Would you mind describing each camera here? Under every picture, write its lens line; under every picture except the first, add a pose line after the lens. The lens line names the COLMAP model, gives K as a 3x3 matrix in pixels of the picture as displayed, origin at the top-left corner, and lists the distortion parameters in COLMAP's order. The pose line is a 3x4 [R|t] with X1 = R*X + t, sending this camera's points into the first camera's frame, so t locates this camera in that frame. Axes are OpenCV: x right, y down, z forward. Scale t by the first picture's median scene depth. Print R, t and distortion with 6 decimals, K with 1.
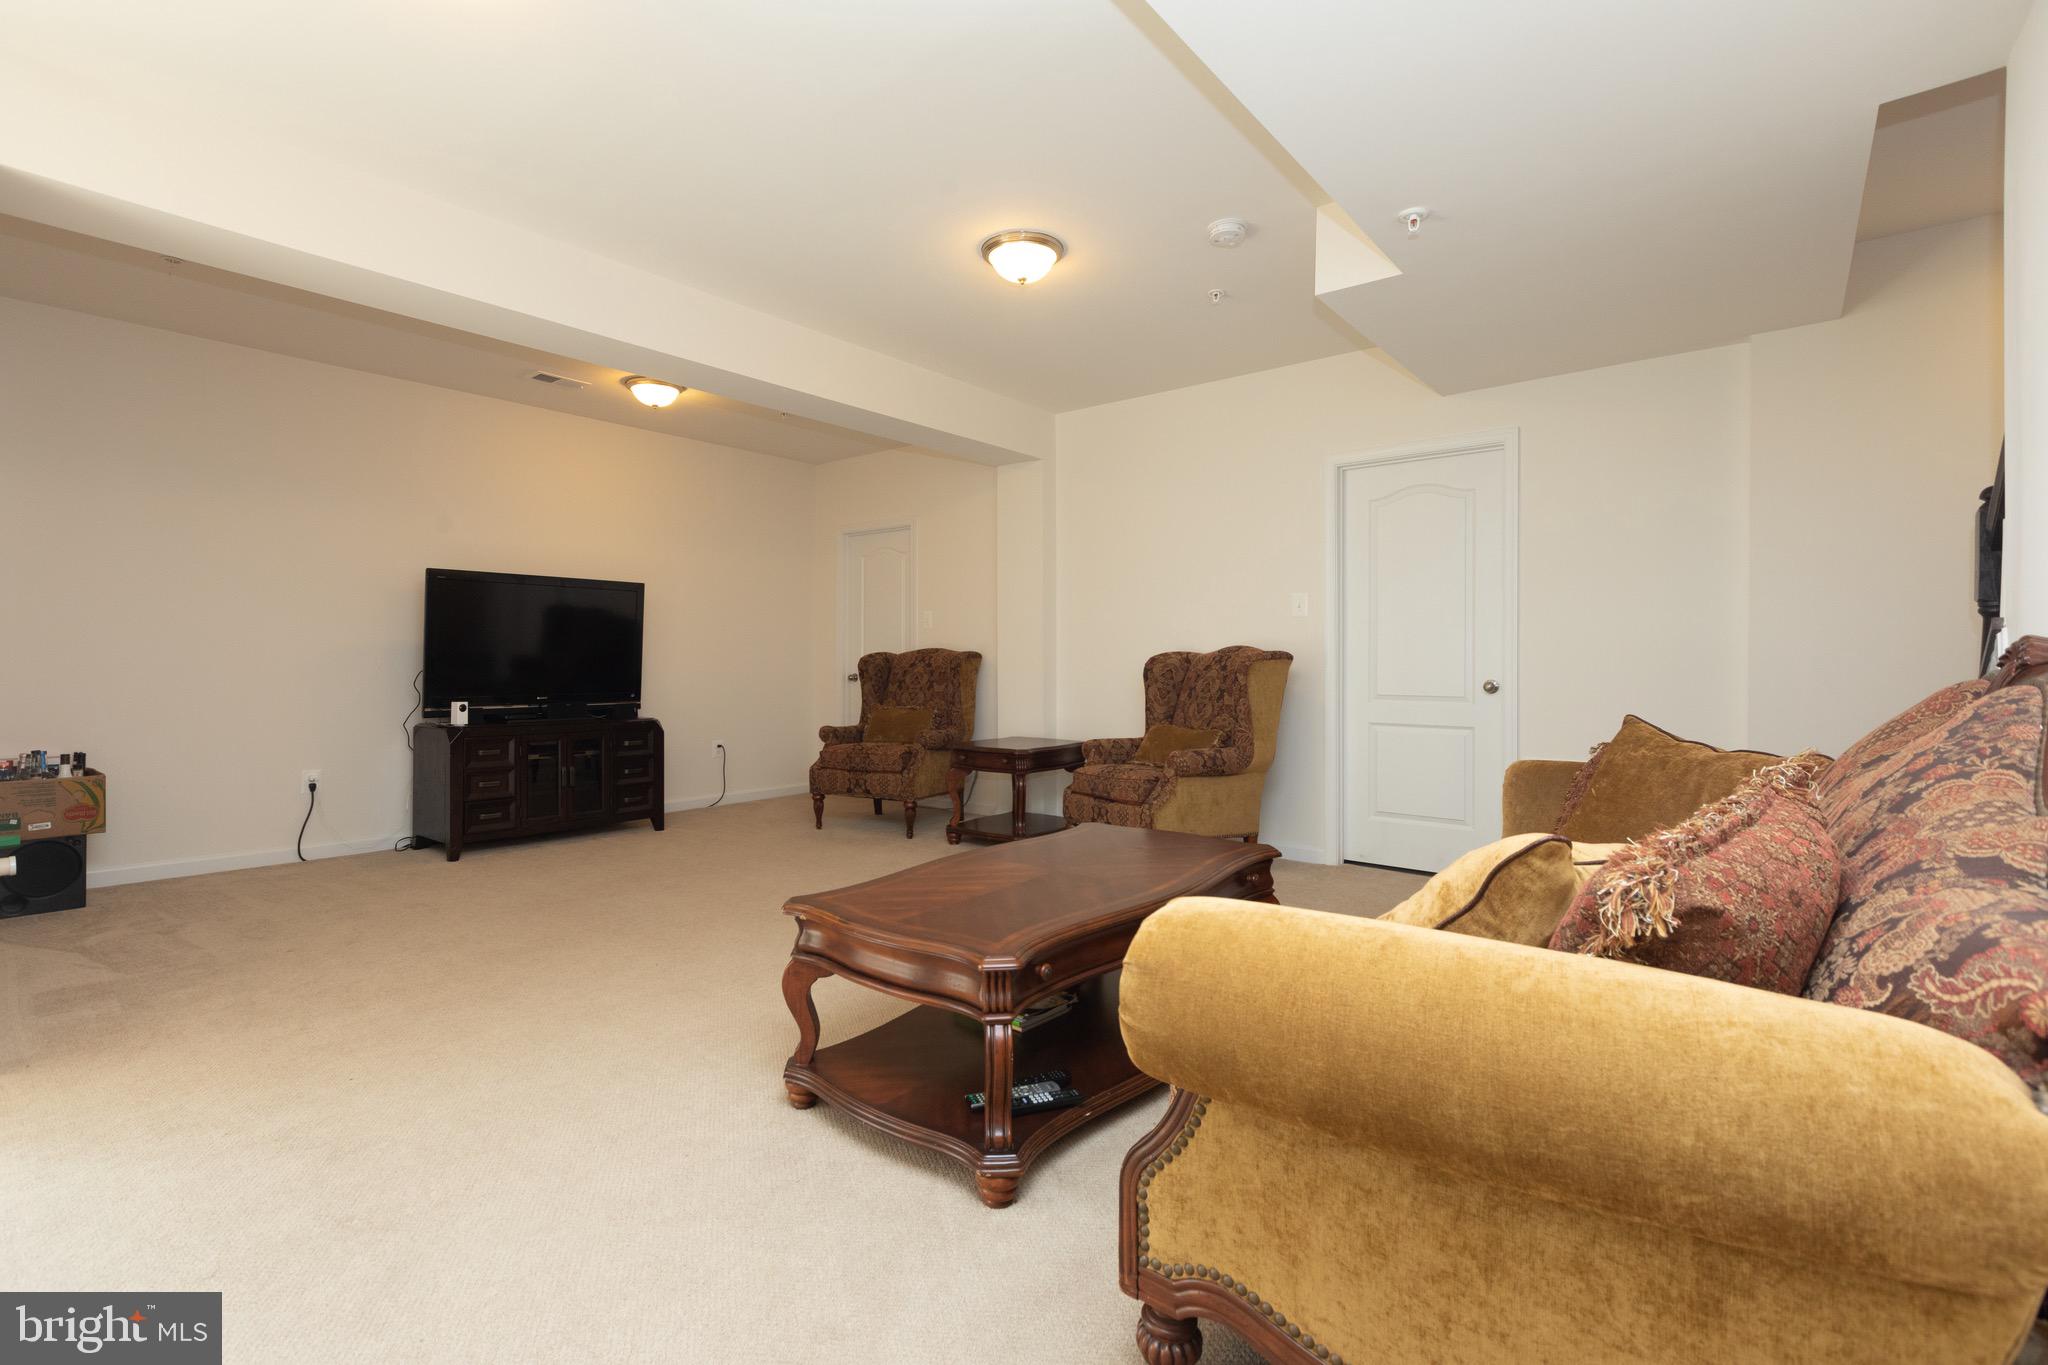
lens RADIAL K [[922.9, 0, 1029.3], [0, 922.9, 679.1], [0, 0, 1]] dist [-0.002917, -0.000719]
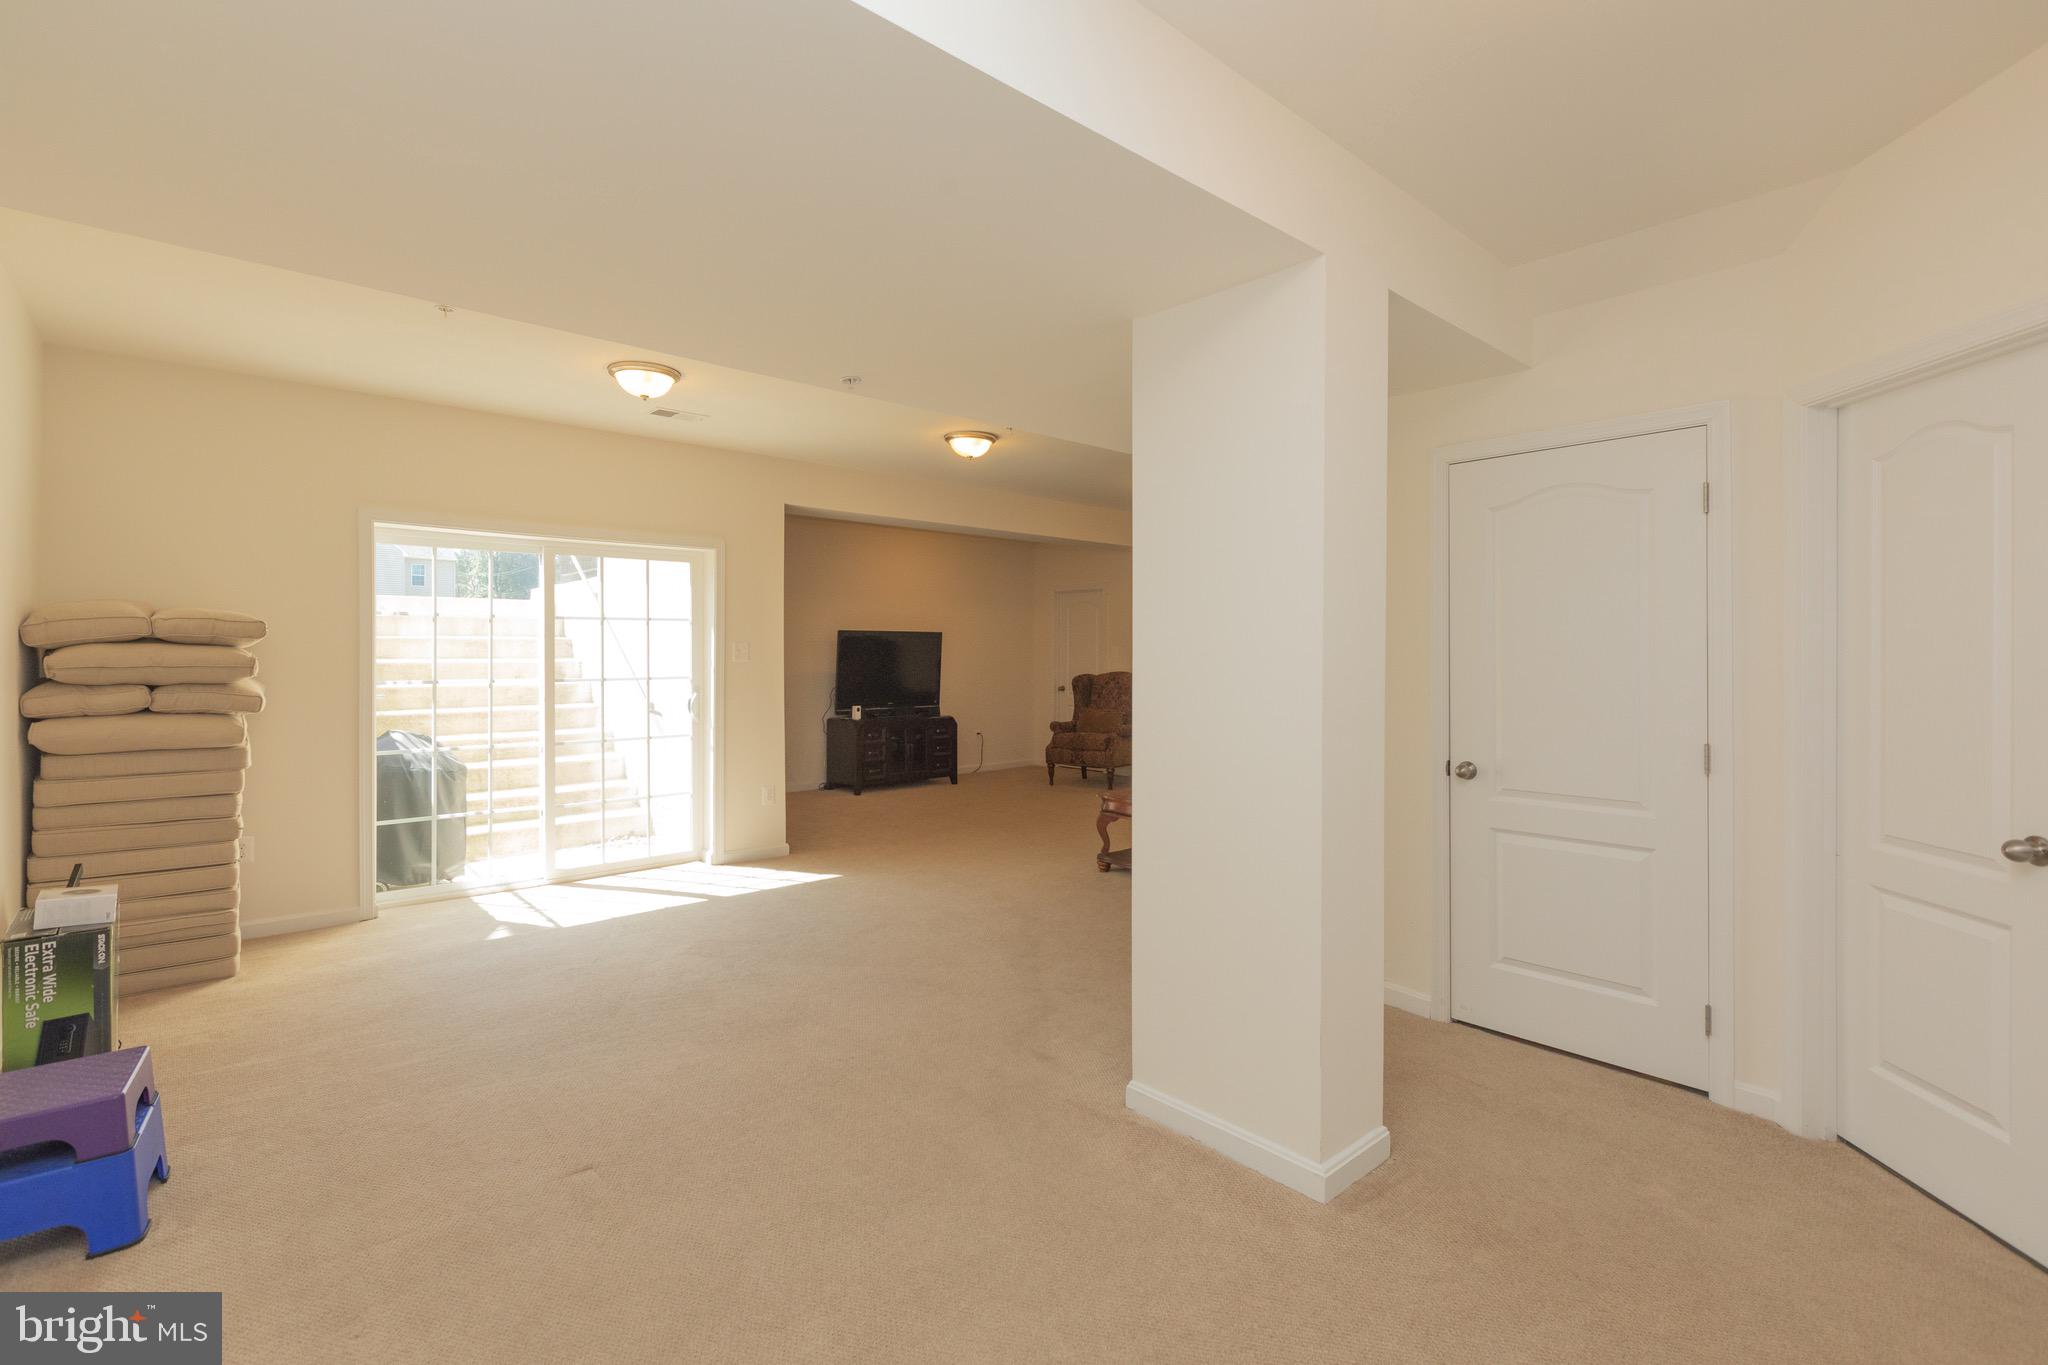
lens RADIAL K [[922.9, 0, 1012.6], [0, 922.9, 676.7], [0, 0, 1]] dist [-0.002917, -0.000719]
pose [[0.986231, 0.002803, -0.165350, -0.028533], [-0.002036, 0.999986, 0.004813, -0.035483], [0.165361, -0.004410, 0.986223, -0.602600]]
